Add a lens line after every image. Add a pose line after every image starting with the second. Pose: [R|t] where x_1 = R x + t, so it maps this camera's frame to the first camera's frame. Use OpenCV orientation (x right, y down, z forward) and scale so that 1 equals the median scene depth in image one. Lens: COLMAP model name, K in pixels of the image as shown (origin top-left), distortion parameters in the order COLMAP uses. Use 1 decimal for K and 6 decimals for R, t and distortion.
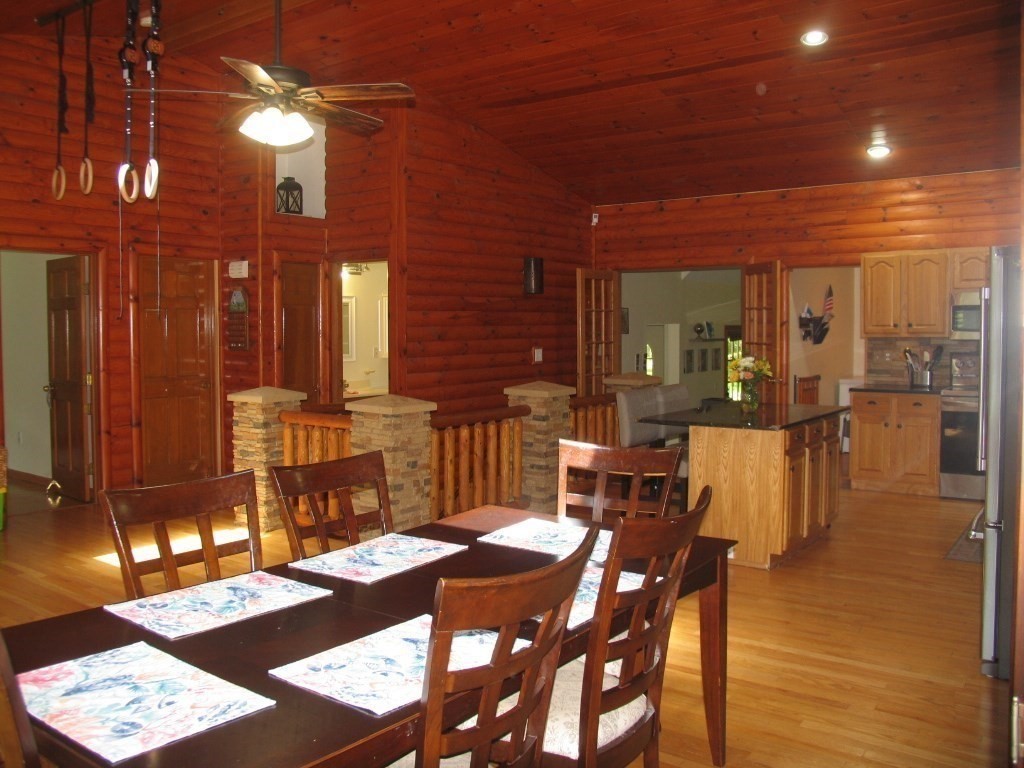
lens RADIAL K [[862.8, 0, 511.8], [0, 862.8, 367.0], [0, 0, 1]] dist [-0.079110, 0.004875]
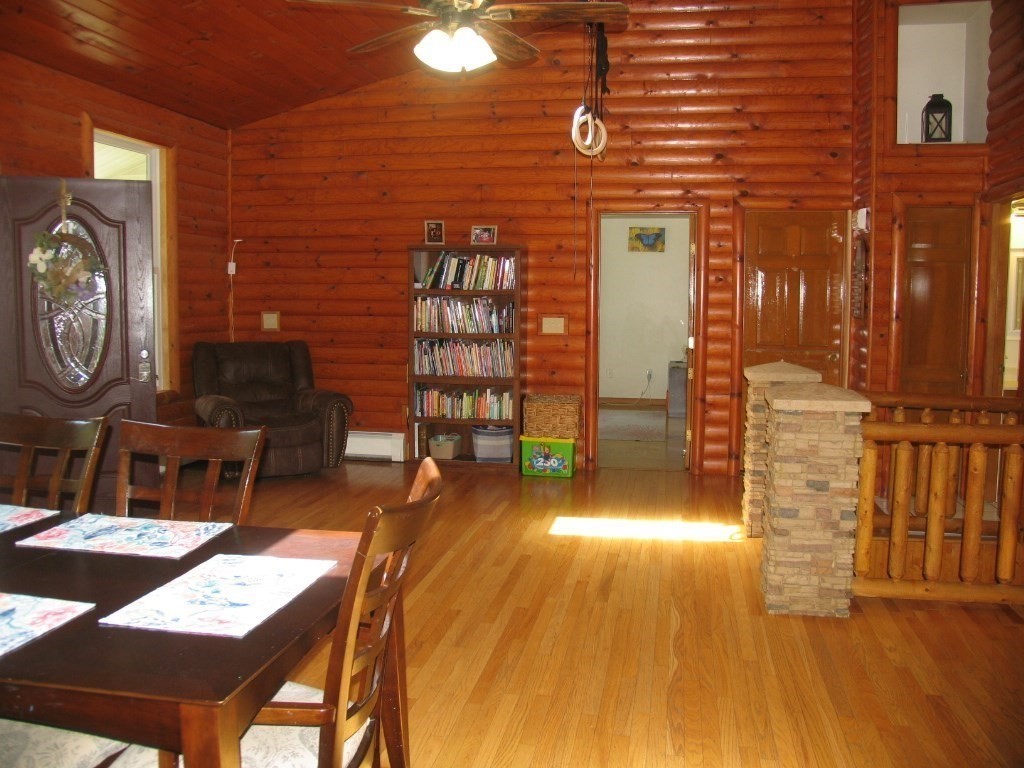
lens RADIAL K [[889.5, 0, 512.0], [0, 889.5, 384.0], [0, 0, 1]] dist [-0.125262, 0.002248]
pose [[0.430907, 0.090651, -0.897831, 0.300616], [-0.038961, 0.995883, 0.081852, -0.012721], [0.901555, -0.000290, 0.432665, 0.346745]]
